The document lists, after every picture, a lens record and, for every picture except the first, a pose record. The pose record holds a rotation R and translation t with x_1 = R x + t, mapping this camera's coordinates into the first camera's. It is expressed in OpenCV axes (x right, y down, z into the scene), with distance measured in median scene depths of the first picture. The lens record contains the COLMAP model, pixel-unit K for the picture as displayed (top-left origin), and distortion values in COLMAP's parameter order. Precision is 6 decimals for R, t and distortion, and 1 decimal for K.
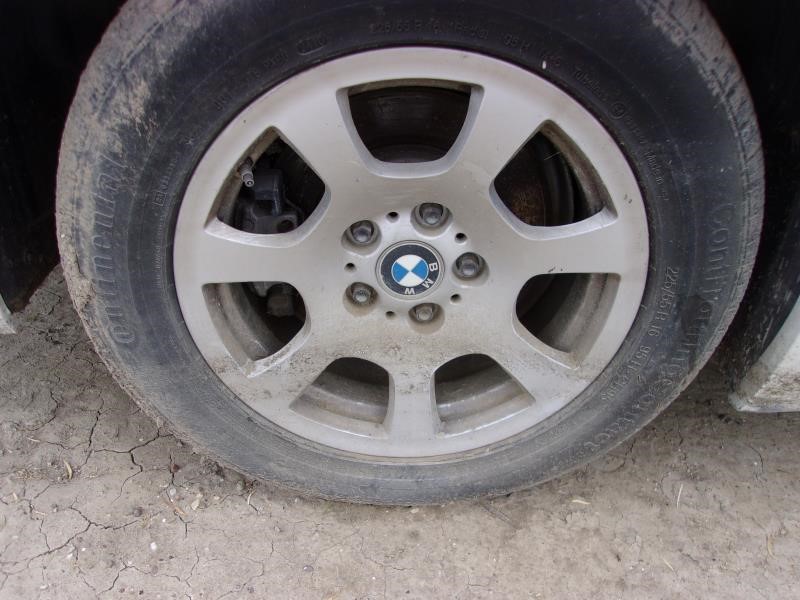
lens RADIAL K [[621.5, 0, 398.8], [0, 621.5, 295.9], [0, 0, 1]] dist [-0.014937, 0.002122]
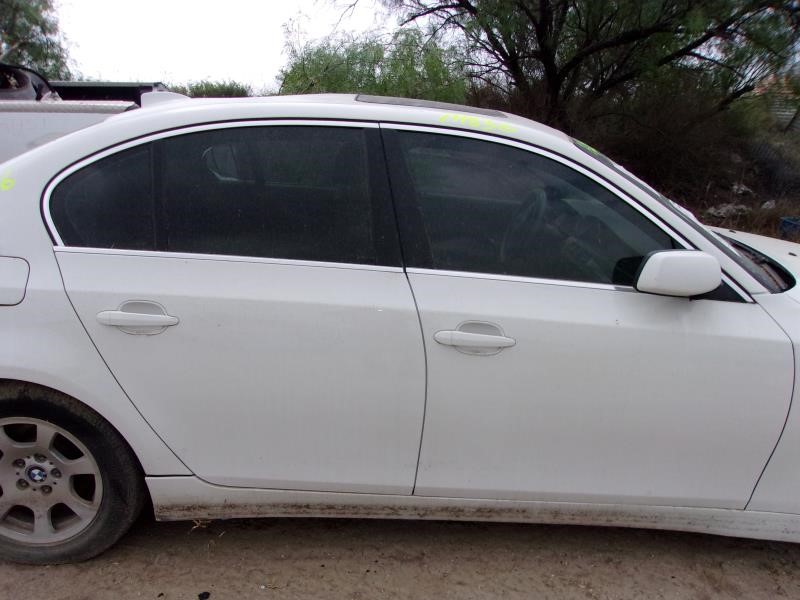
lens RADIAL K [[621.5, 0, 401.9], [0, 621.5, 300.9], [0, 0, 1]] dist [-0.014937, 0.002122]
pose [[0.999599, -0.027032, 0.008464, 1.734559], [0.028308, 0.964128, -0.263923, -0.011138], [-0.001026, 0.264057, 0.964507, -2.069254]]
